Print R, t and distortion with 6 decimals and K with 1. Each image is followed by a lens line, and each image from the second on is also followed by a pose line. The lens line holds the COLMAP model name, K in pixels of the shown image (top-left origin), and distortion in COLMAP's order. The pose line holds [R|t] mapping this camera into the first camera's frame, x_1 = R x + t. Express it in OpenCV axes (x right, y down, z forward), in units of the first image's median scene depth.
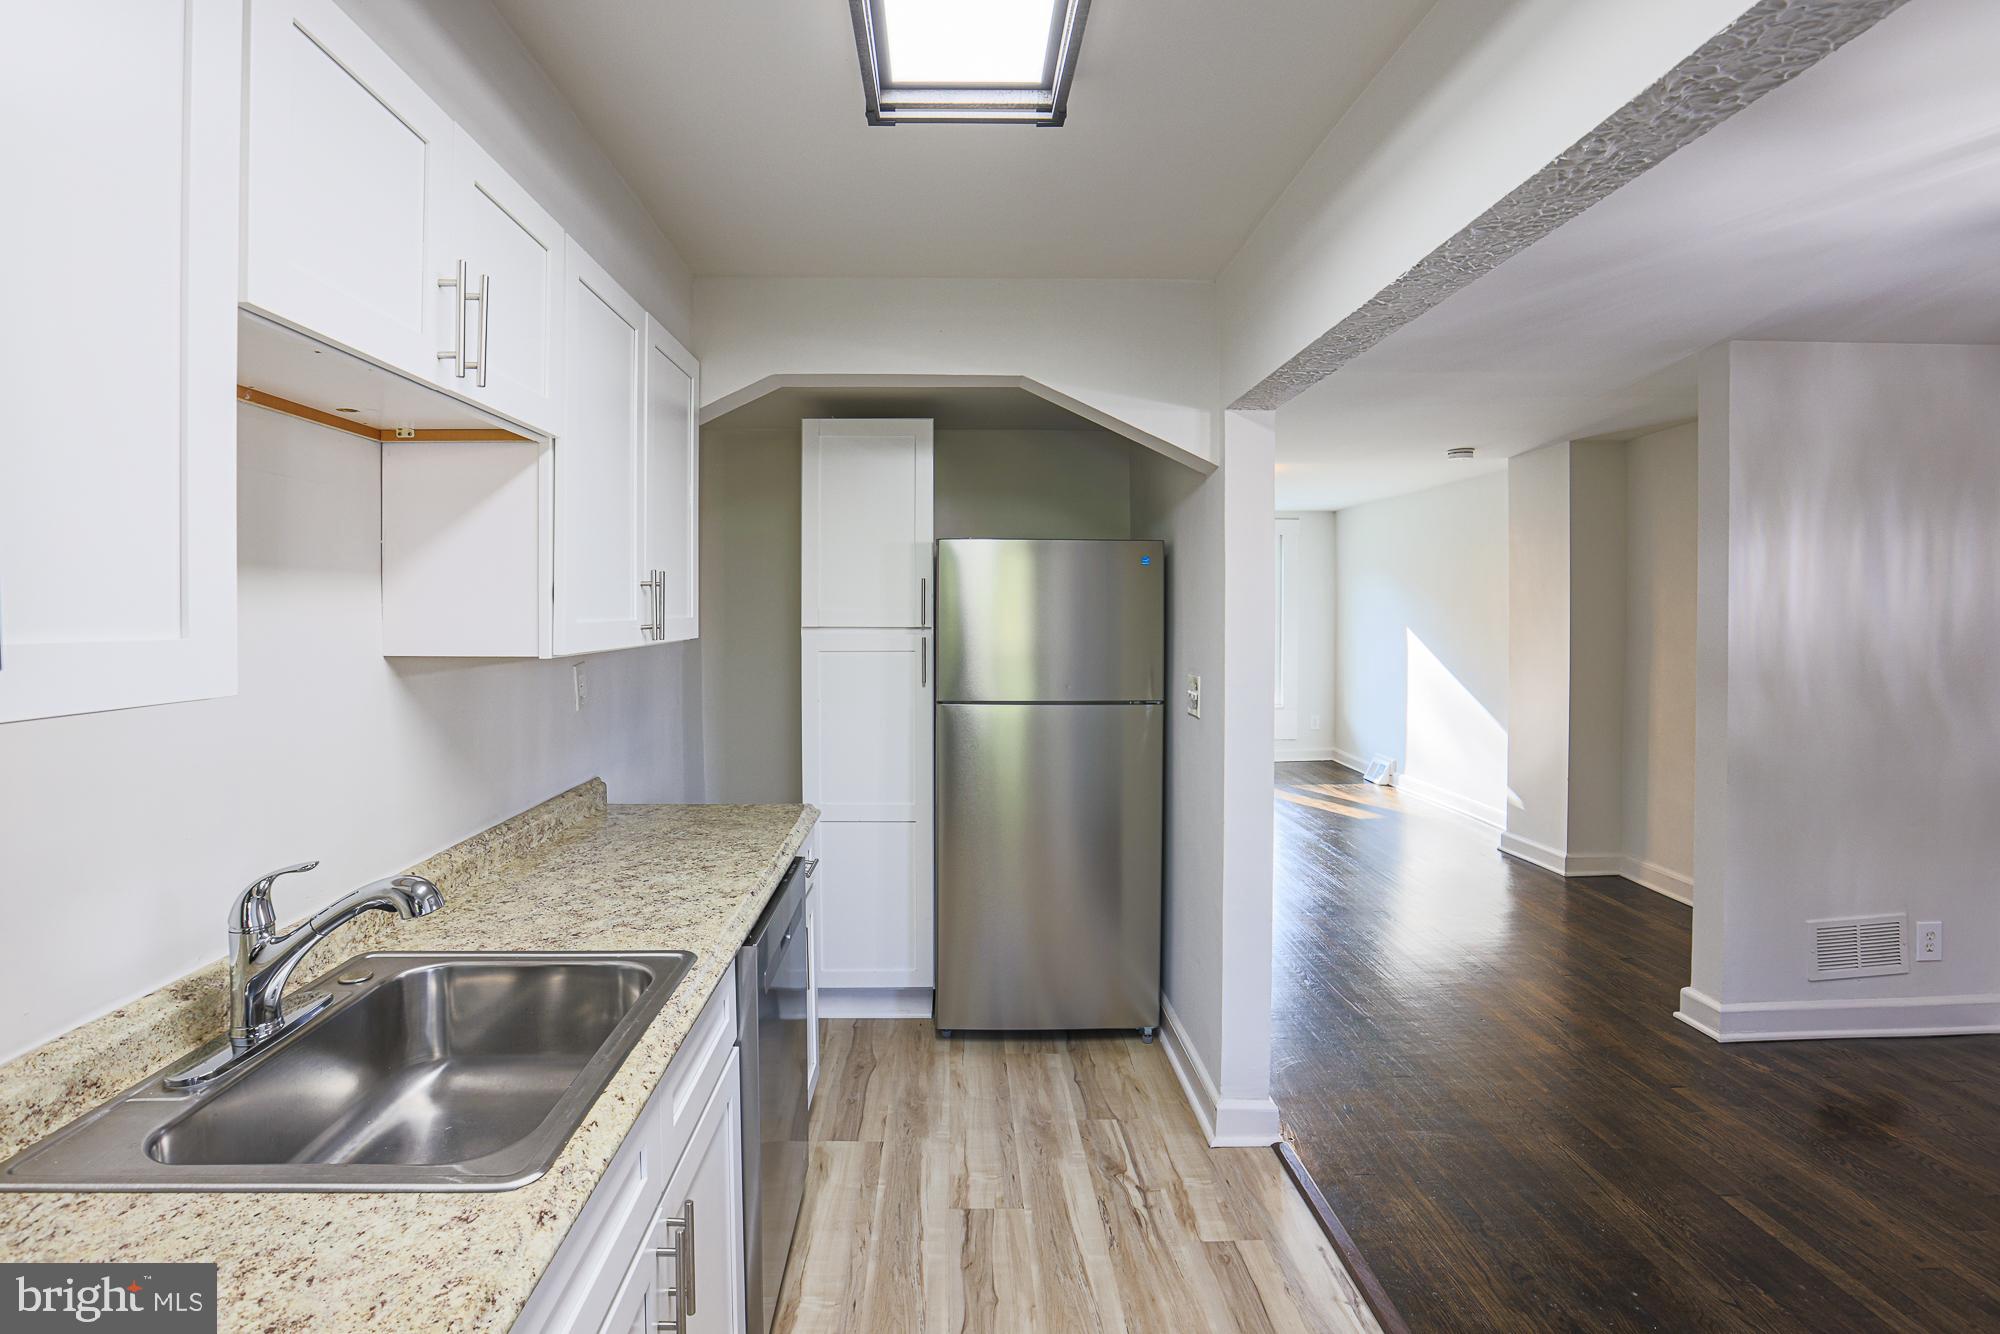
lens RADIAL K [[941.3, 0, 963.0], [0, 941.3, 615.5], [0, 0, 1]] dist [-0.051905, 0.017848]
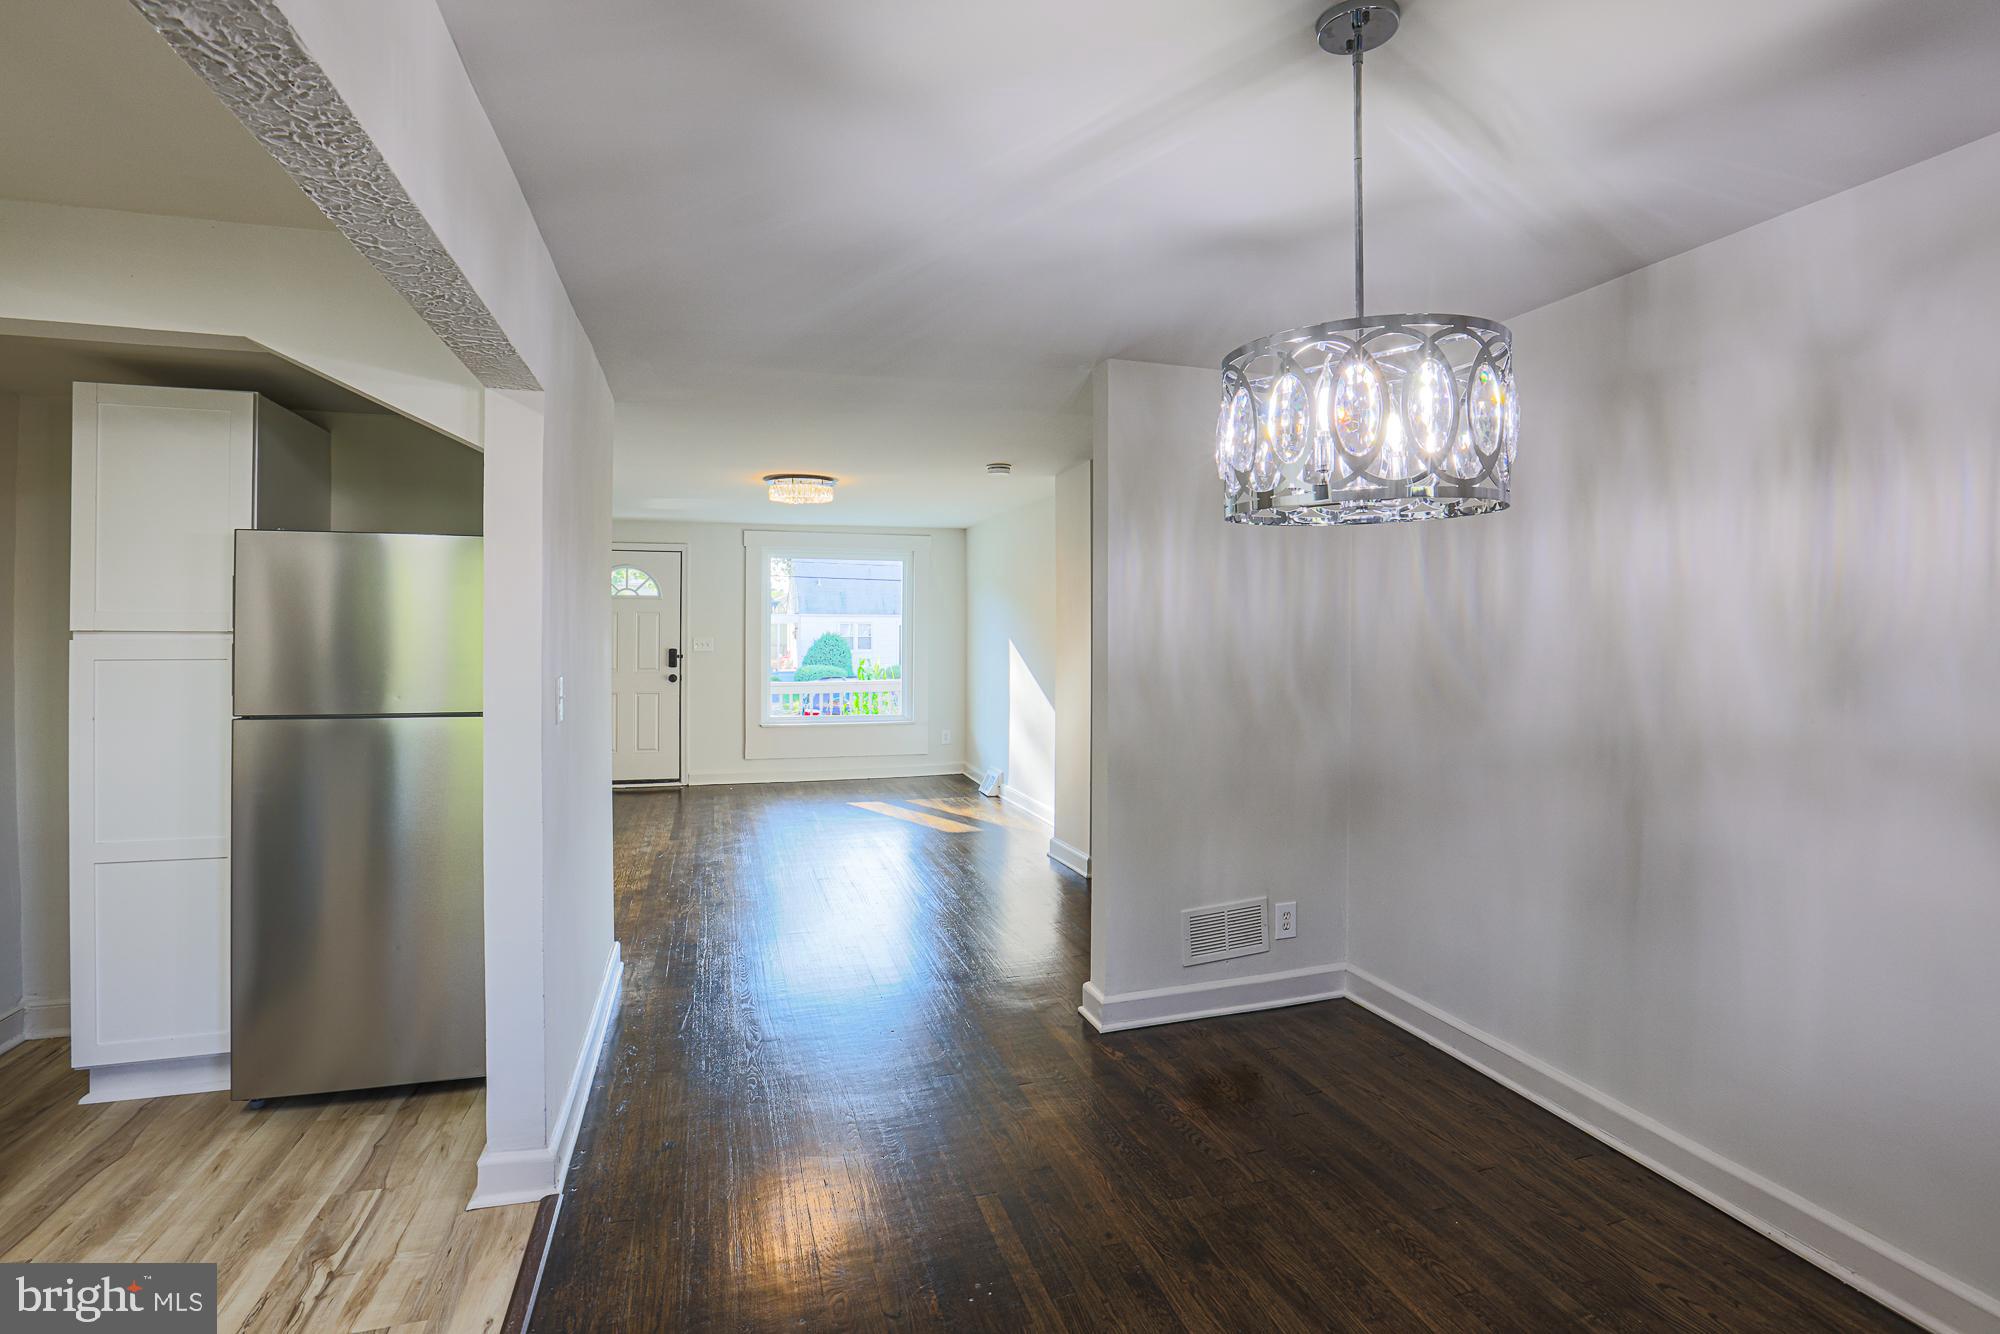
lens RADIAL K [[937.2, 0, 987.3], [0, 937.2, 628.7], [0, 0, 1]] dist [-0.051762, 0.015828]
pose [[0.963422, 0.003701, 0.267962, 0.488710], [-0.001058, 0.999949, -0.010008, 0.021456], [-0.267986, 0.009358, 0.963377, 0.014548]]
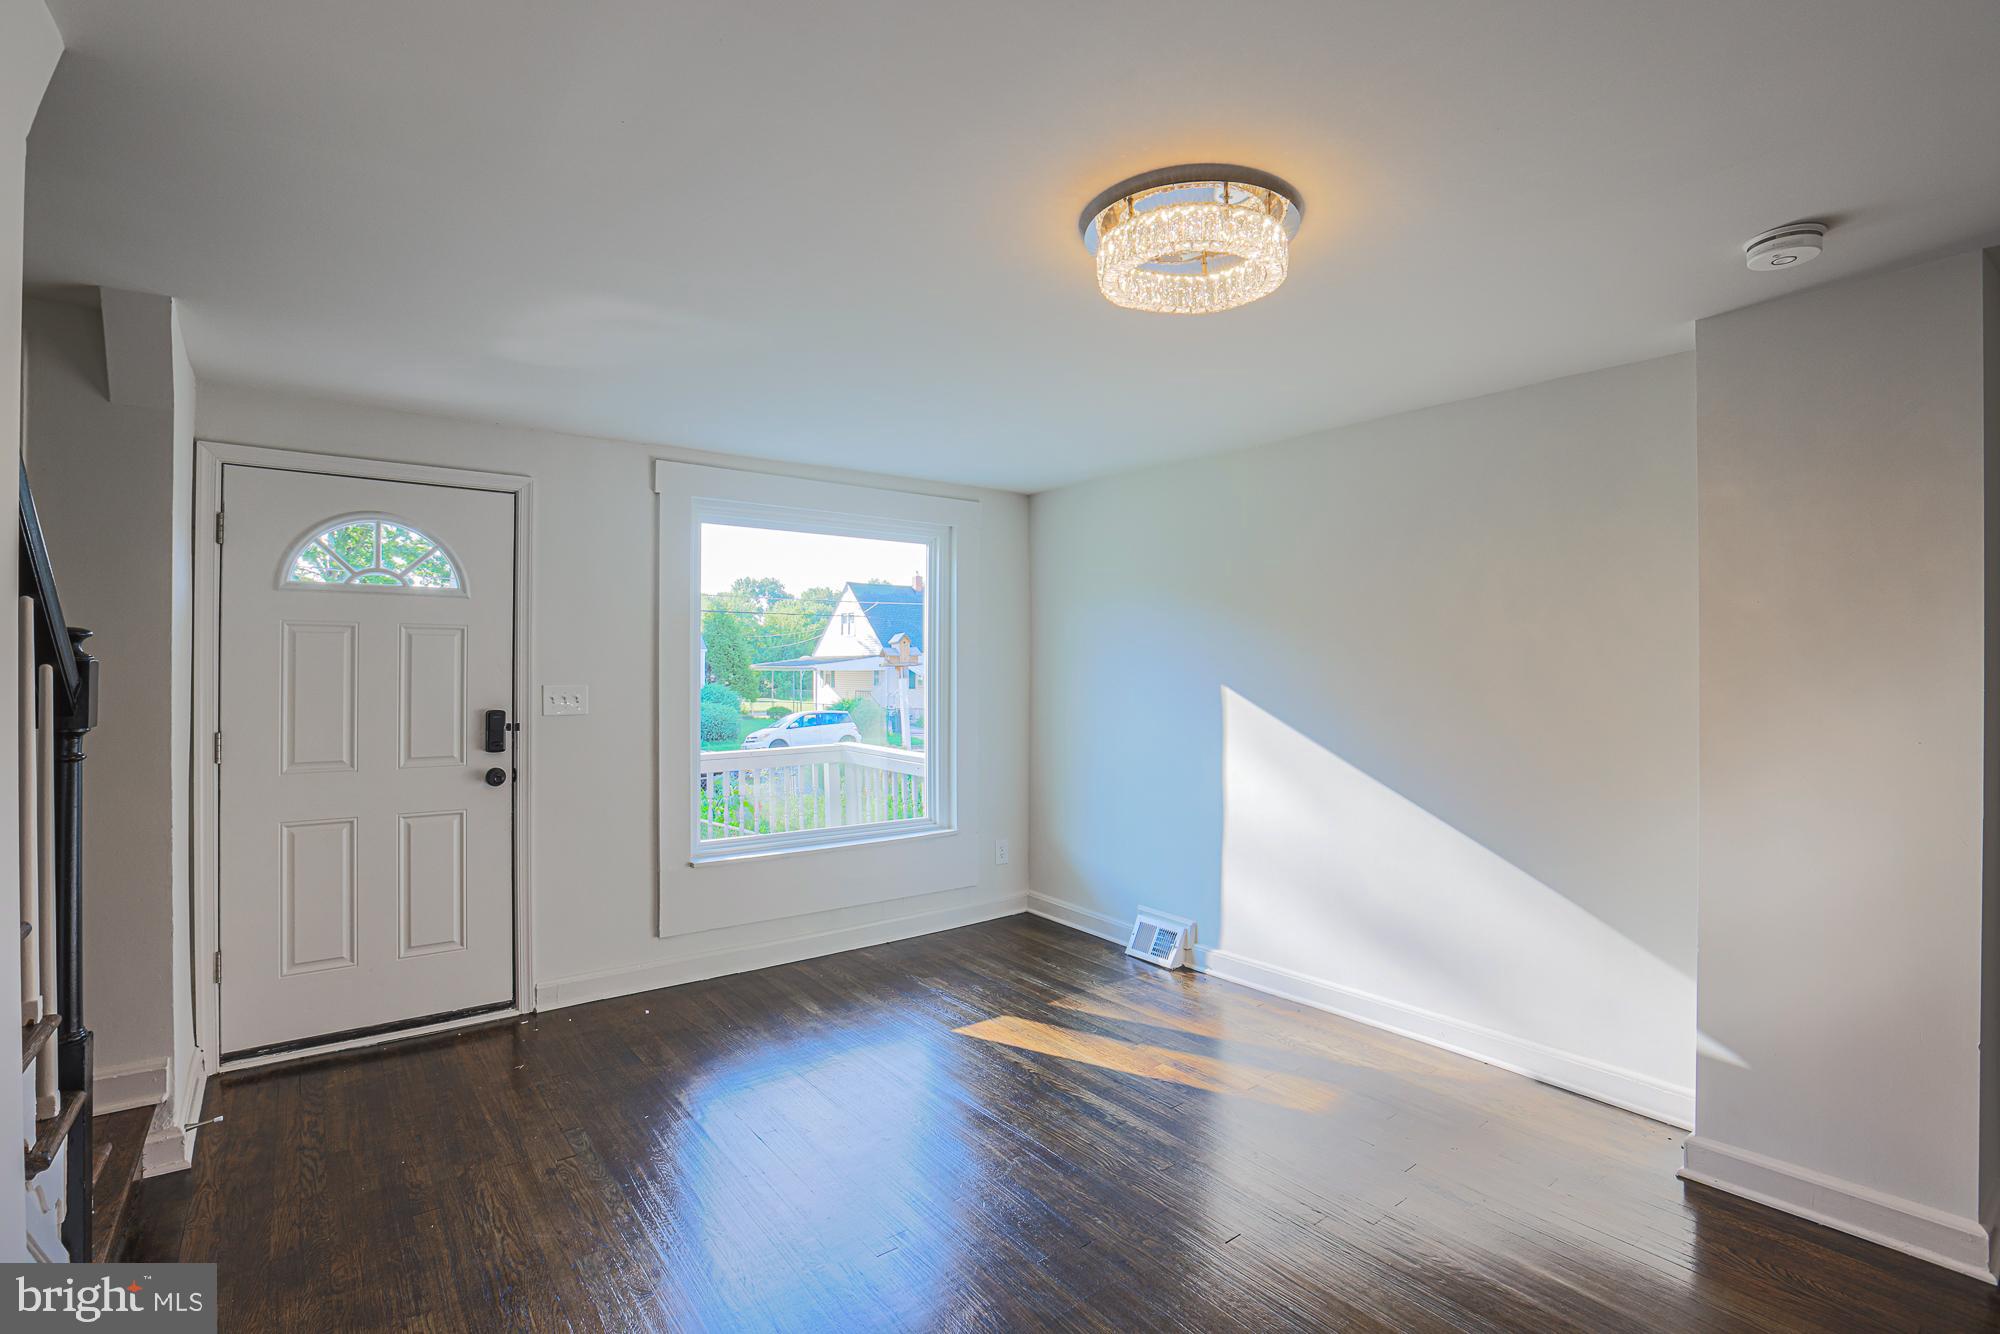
lens RADIAL K [[928.8, 0, 1000.0], [0, 928.8, 667.0], [0, 0, 1]] dist [-0.040703, 0.011371]
pose [[0.804561, -0.000648, 0.593870, 0.101986], [0.006330, 0.999952, -0.007485, 0.009527], [-0.593837, 0.009781, 0.804526, 1.780540]]
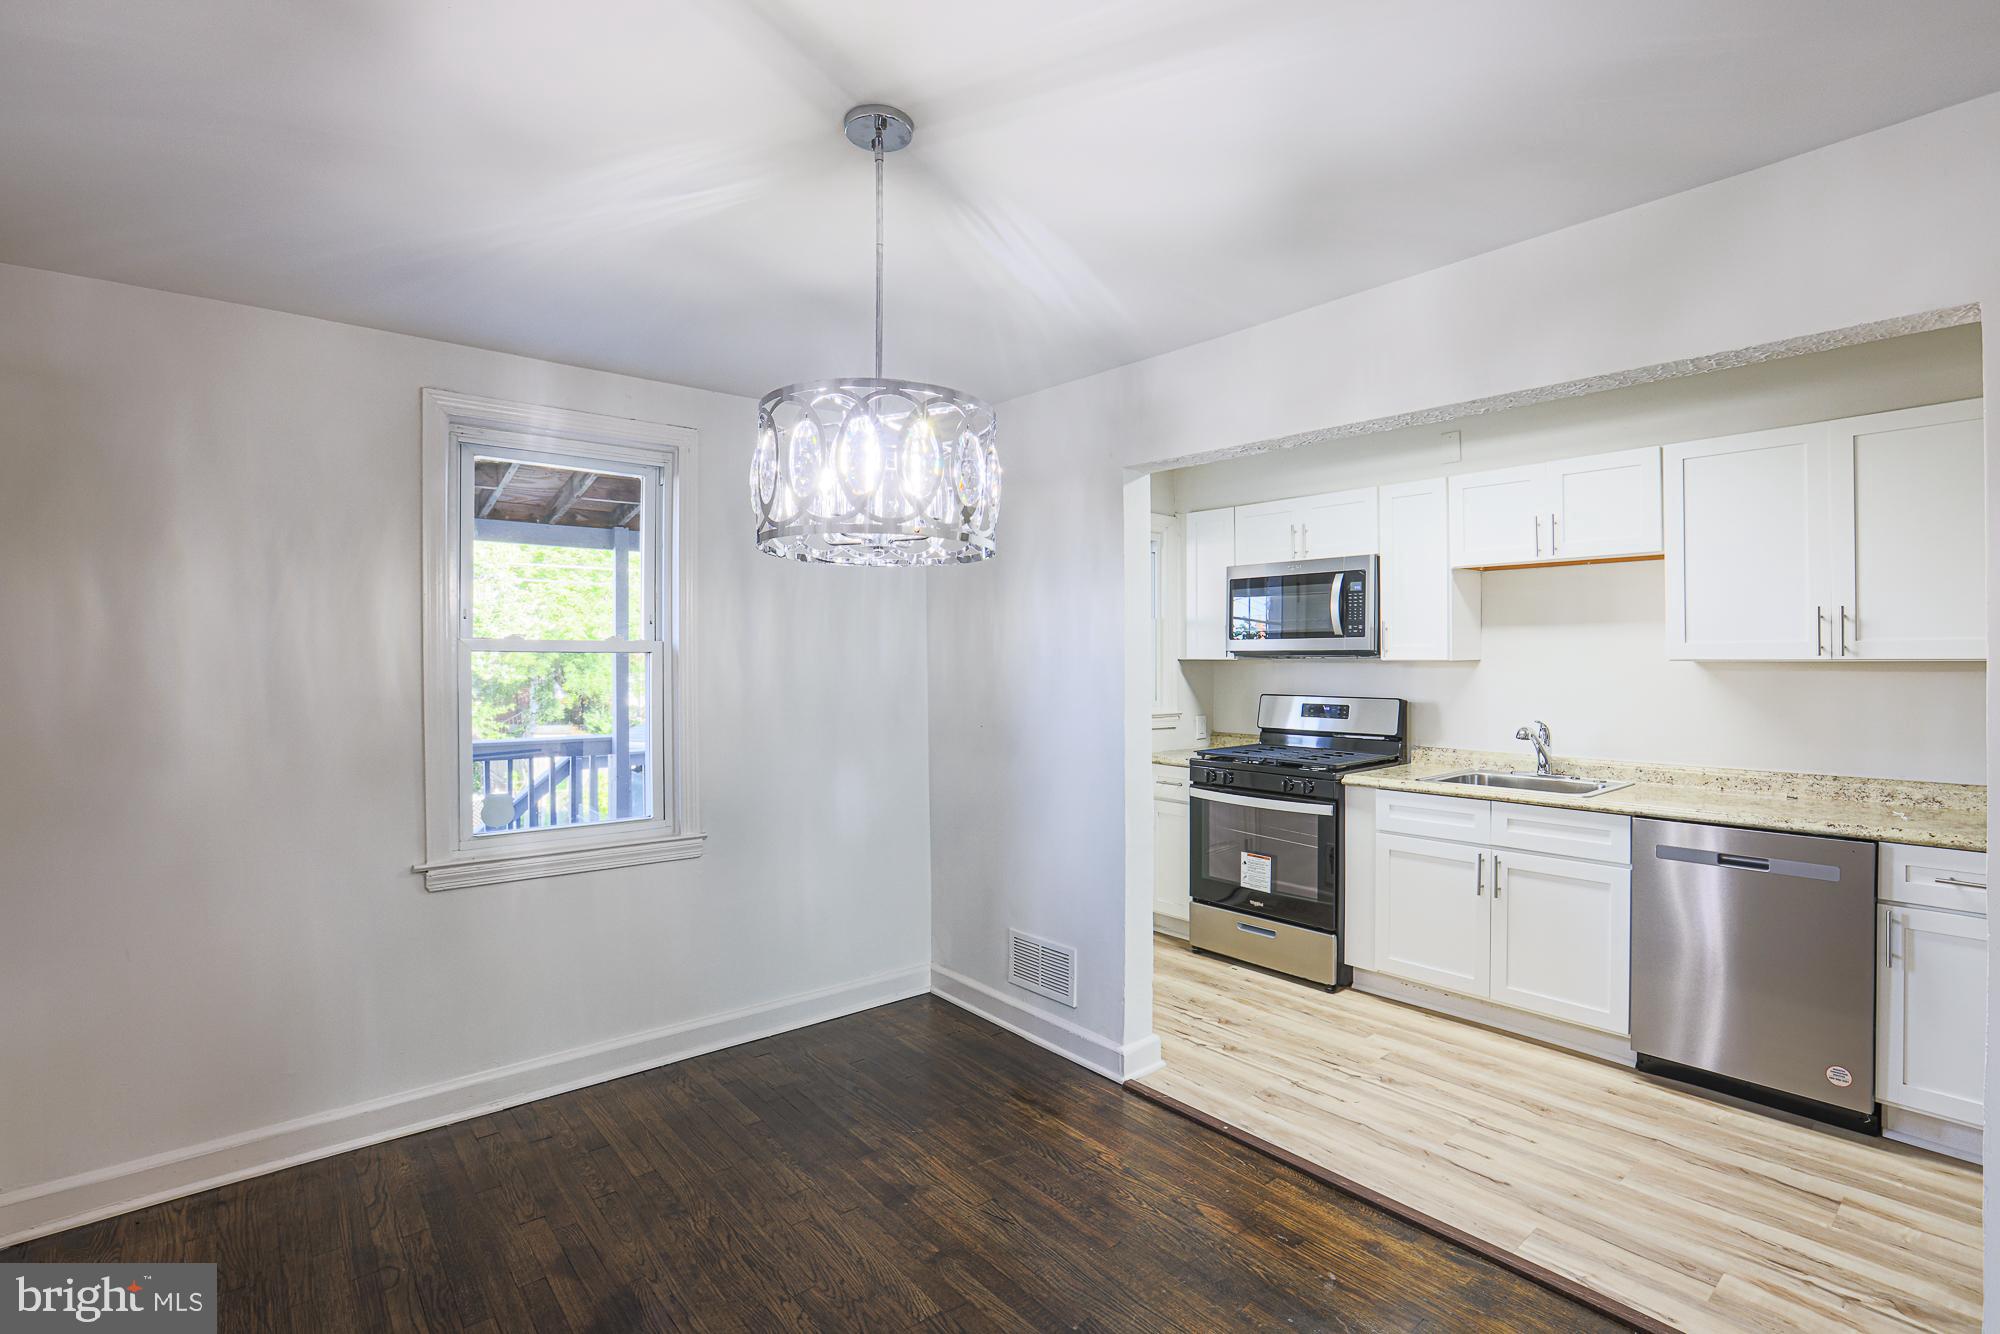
lens RADIAL K [[925.0, 0, 1055.8], [0, 925.0, 669.9], [0, 0, 1]] dist [-0.000174, 0.001111]
pose [[-0.746812, 0.010819, -0.664947, 1.154822], [-0.001515, 0.999837, 0.017969, 0.019446], [0.665033, 0.014427, -0.746674, 1.007225]]
